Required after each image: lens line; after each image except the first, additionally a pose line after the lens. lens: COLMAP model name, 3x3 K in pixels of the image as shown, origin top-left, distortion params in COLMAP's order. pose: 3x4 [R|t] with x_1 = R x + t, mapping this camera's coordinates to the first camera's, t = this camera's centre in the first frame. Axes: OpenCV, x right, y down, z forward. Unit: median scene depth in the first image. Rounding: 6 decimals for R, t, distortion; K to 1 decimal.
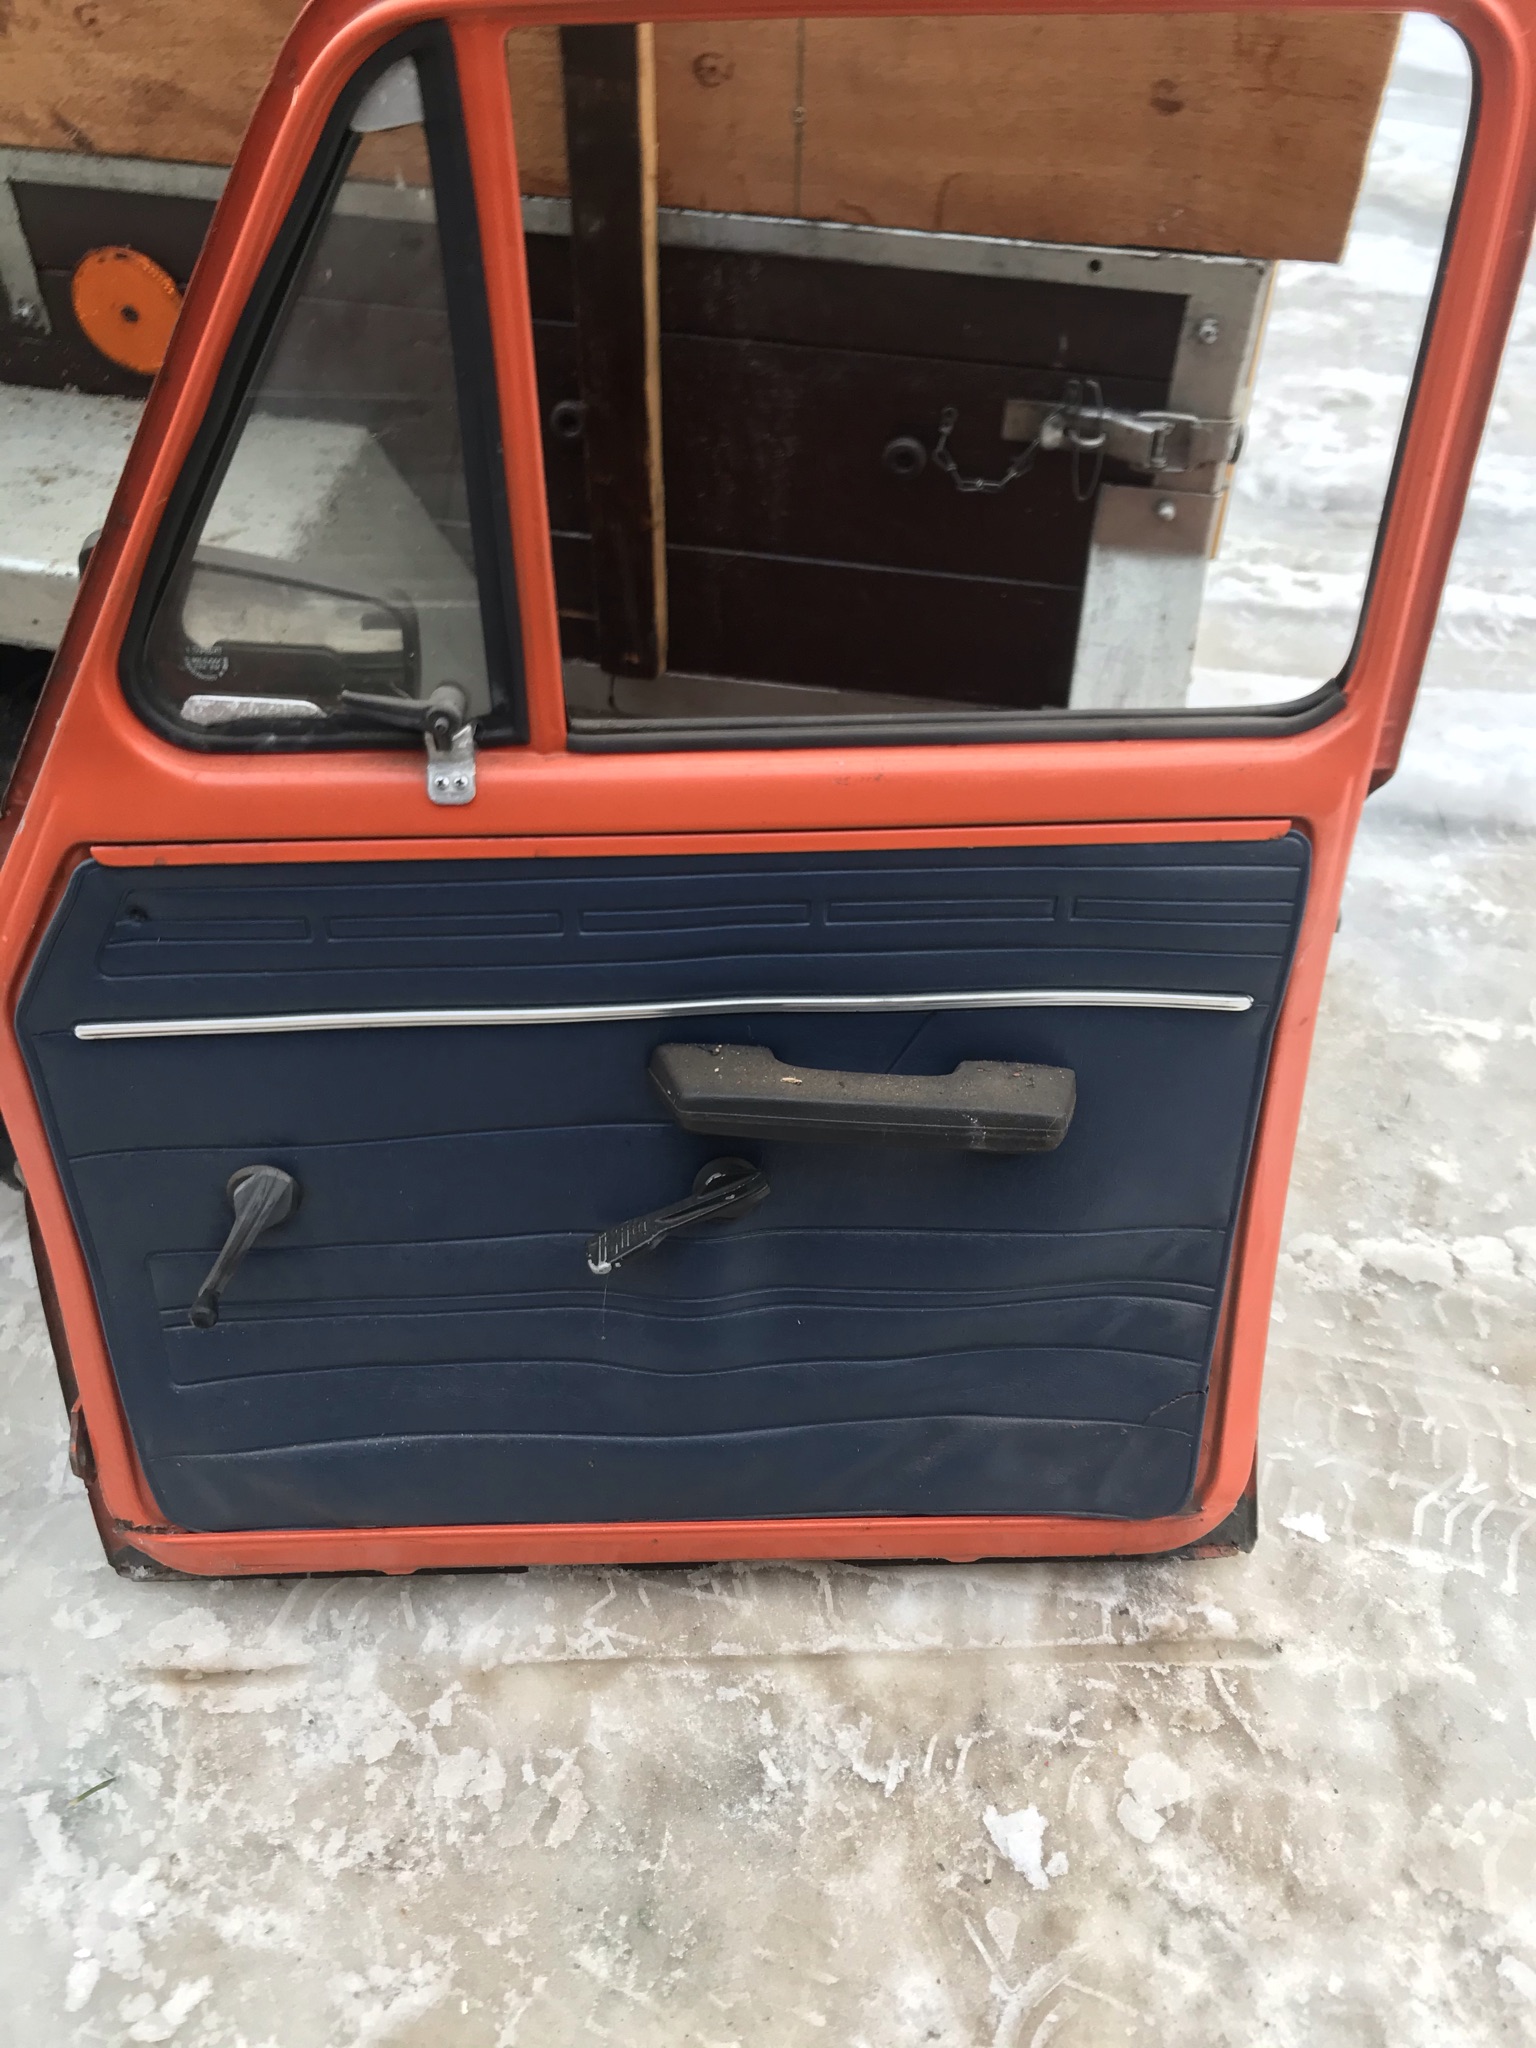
lens RADIAL K [[1657.0, 0, 799.9], [0, 1657.0, 1058.6], [0, 0, 1]] dist [0.006634, 0.013701]
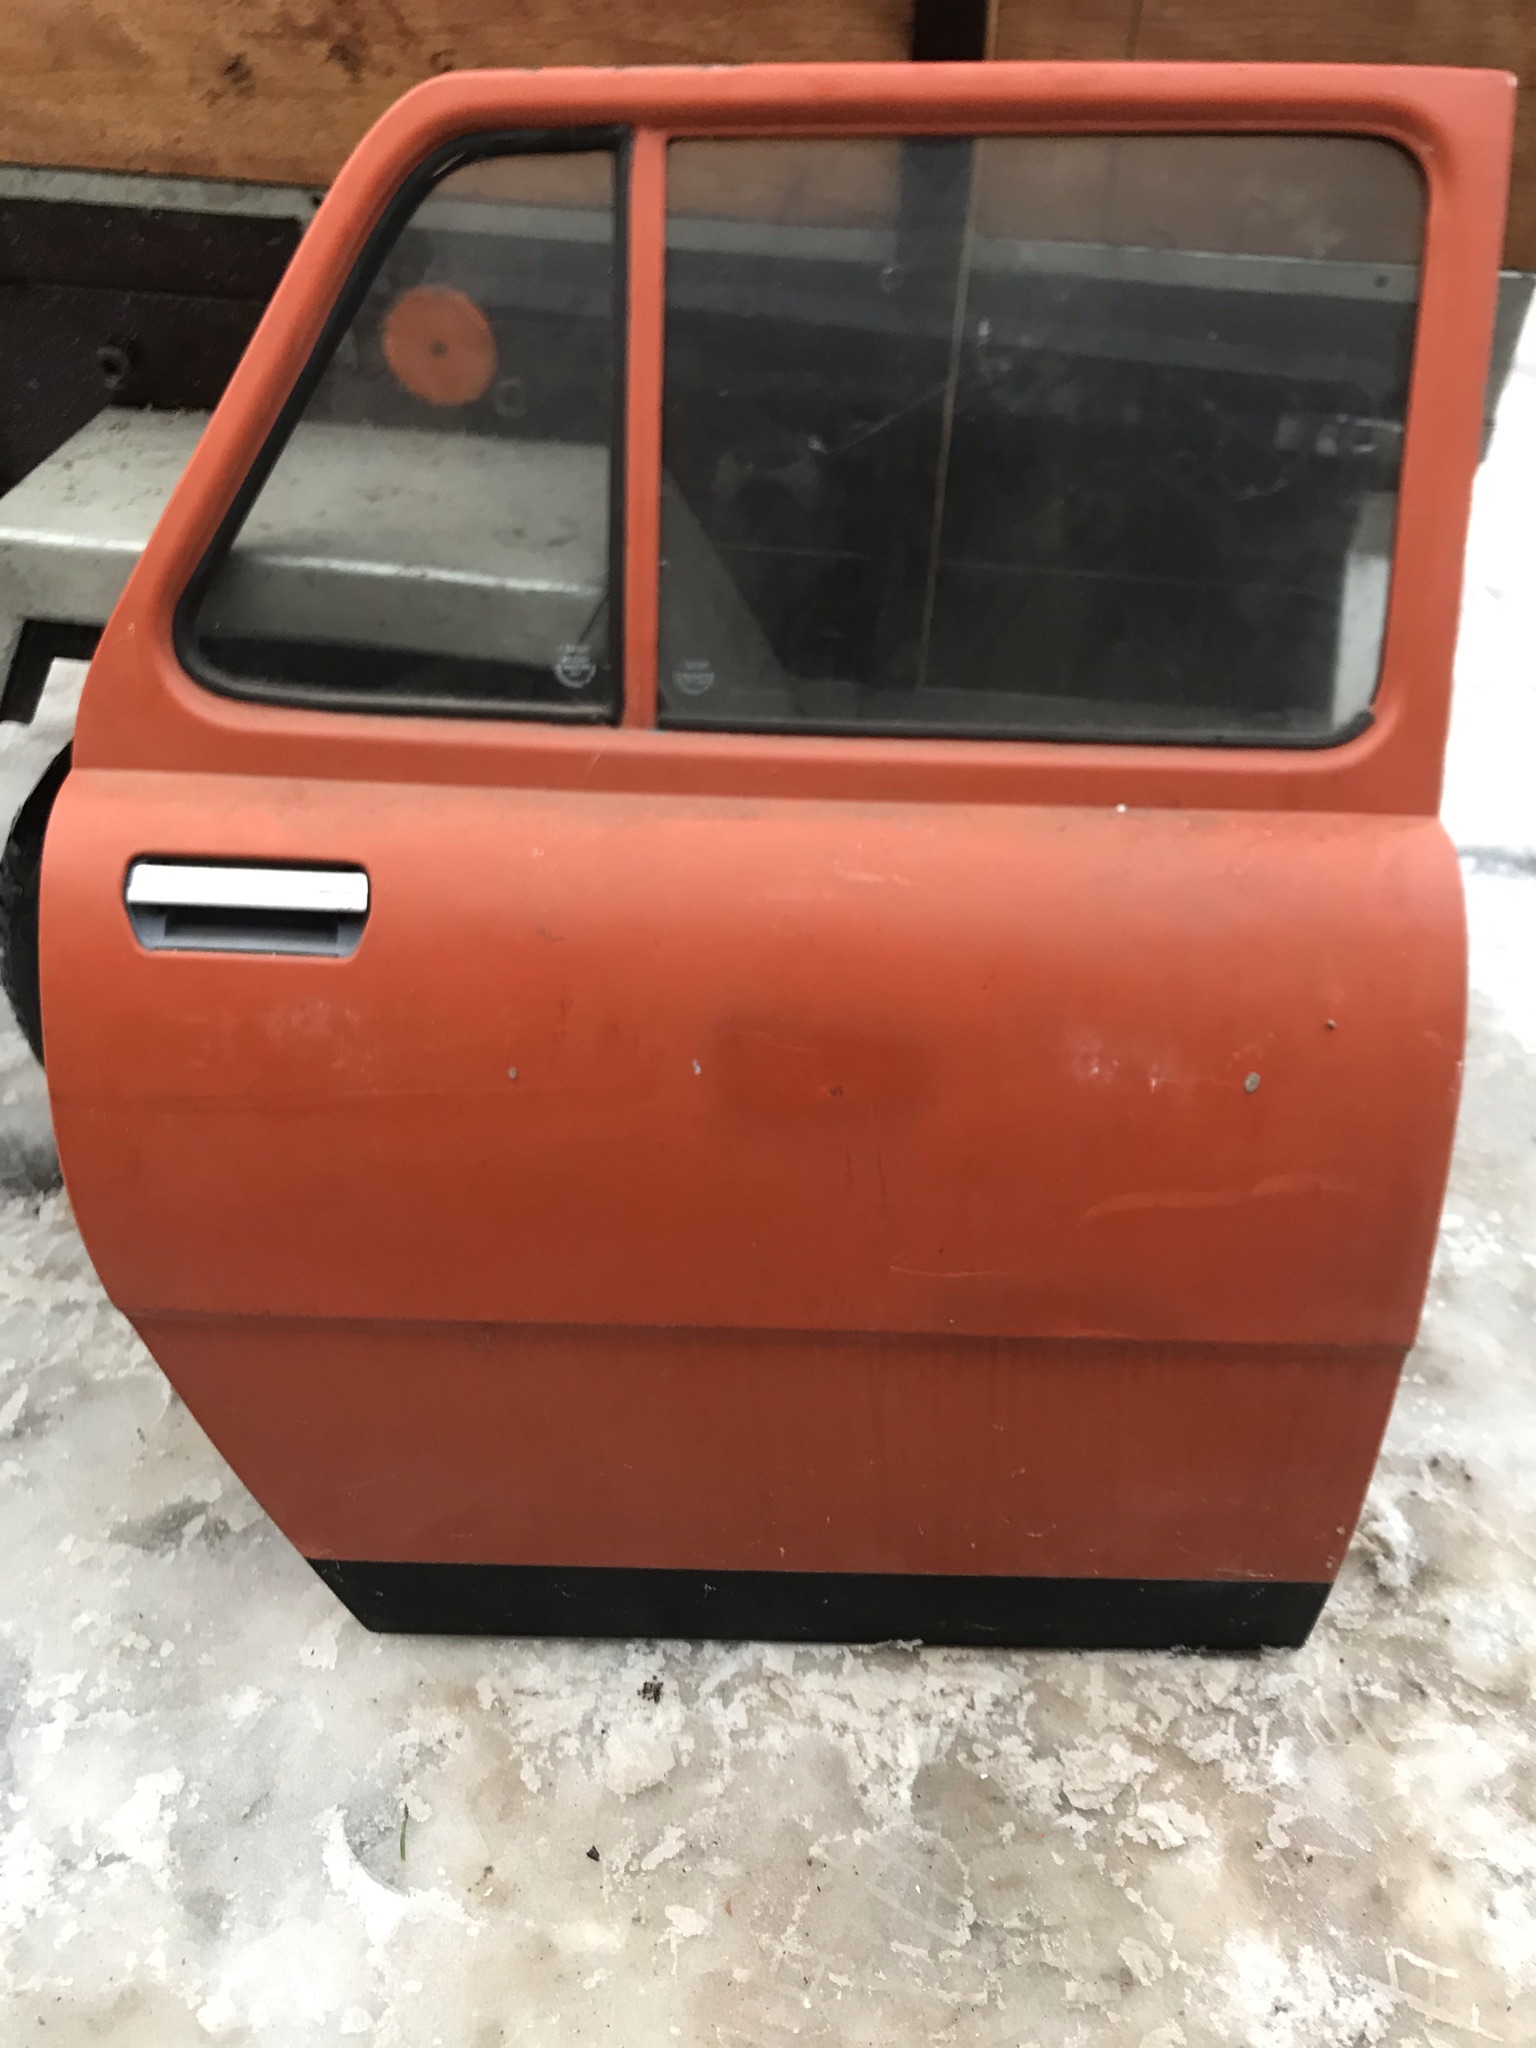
lens RADIAL K [[1657.0, 0, 787.7], [0, 1657.0, 1059.6], [0, 0, 1]] dist [0.006634, 0.013701]
pose [[0.998527, -0.026478, 0.047350, -0.225768], [0.030394, 0.996002, -0.083996, 0.090211], [-0.044936, 0.085311, 0.995341, -0.019849]]
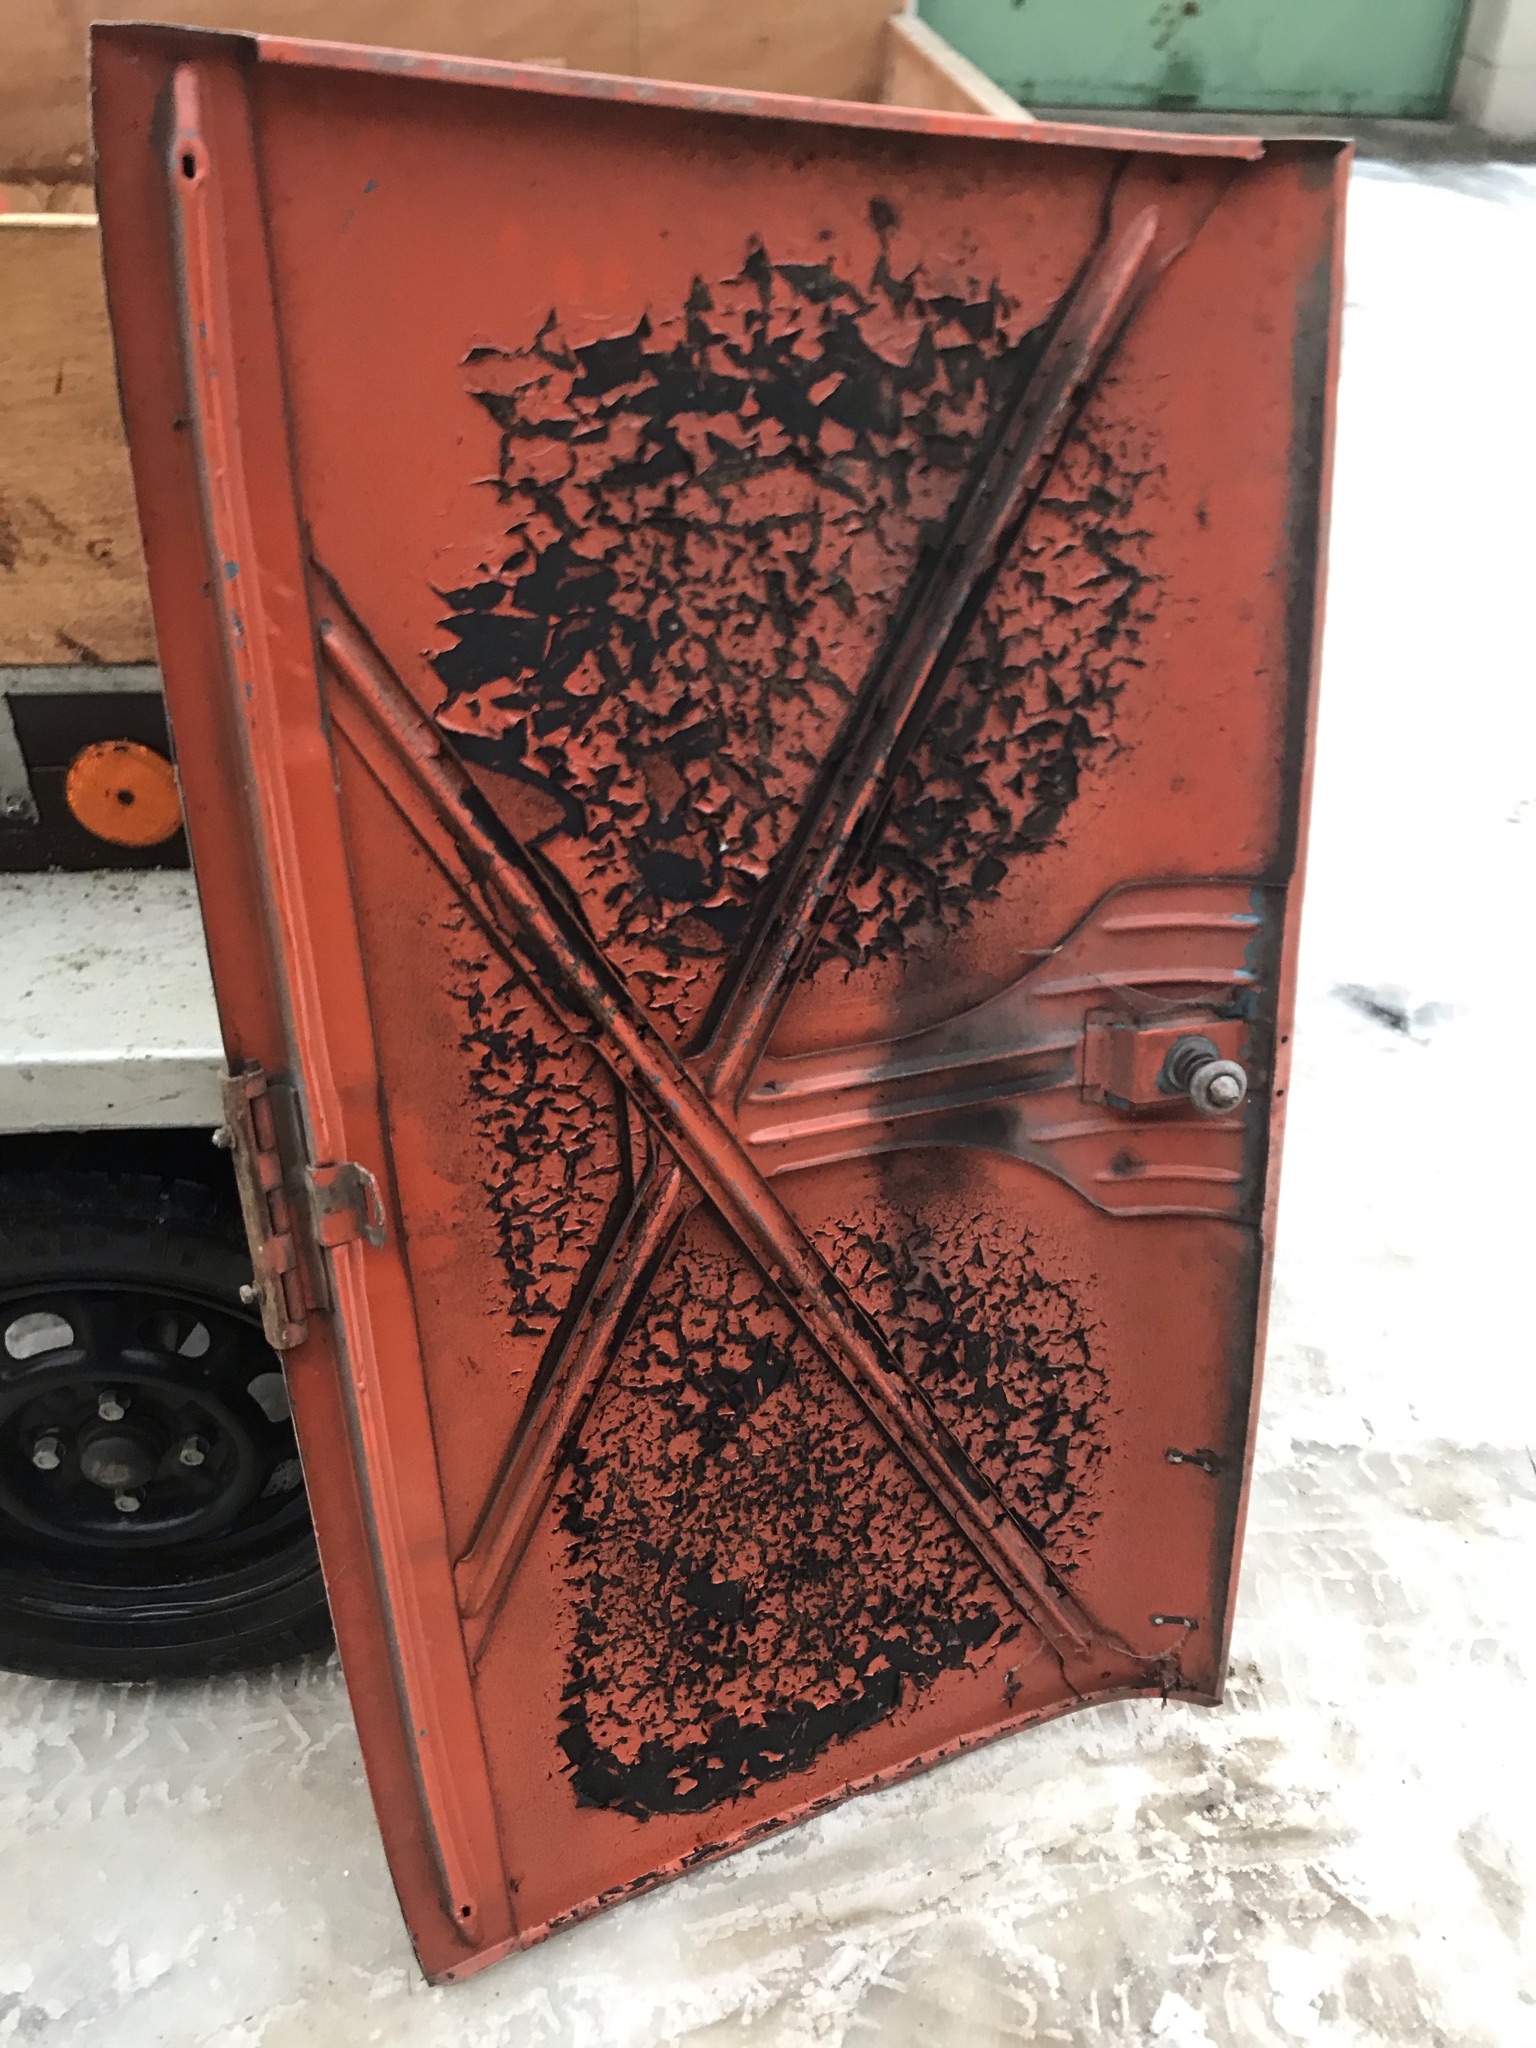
lens RADIAL K [[1657.0, 0, 782.9], [0, 1657.0, 1058.9], [0, 0, 1]] dist [0.006634, 0.013701]
pose [[0.962607, -0.164121, 0.215528, -0.237246], [0.192318, 0.974332, -0.117006, -0.077570], [-0.190793, 0.154080, 0.969462, -0.064478]]
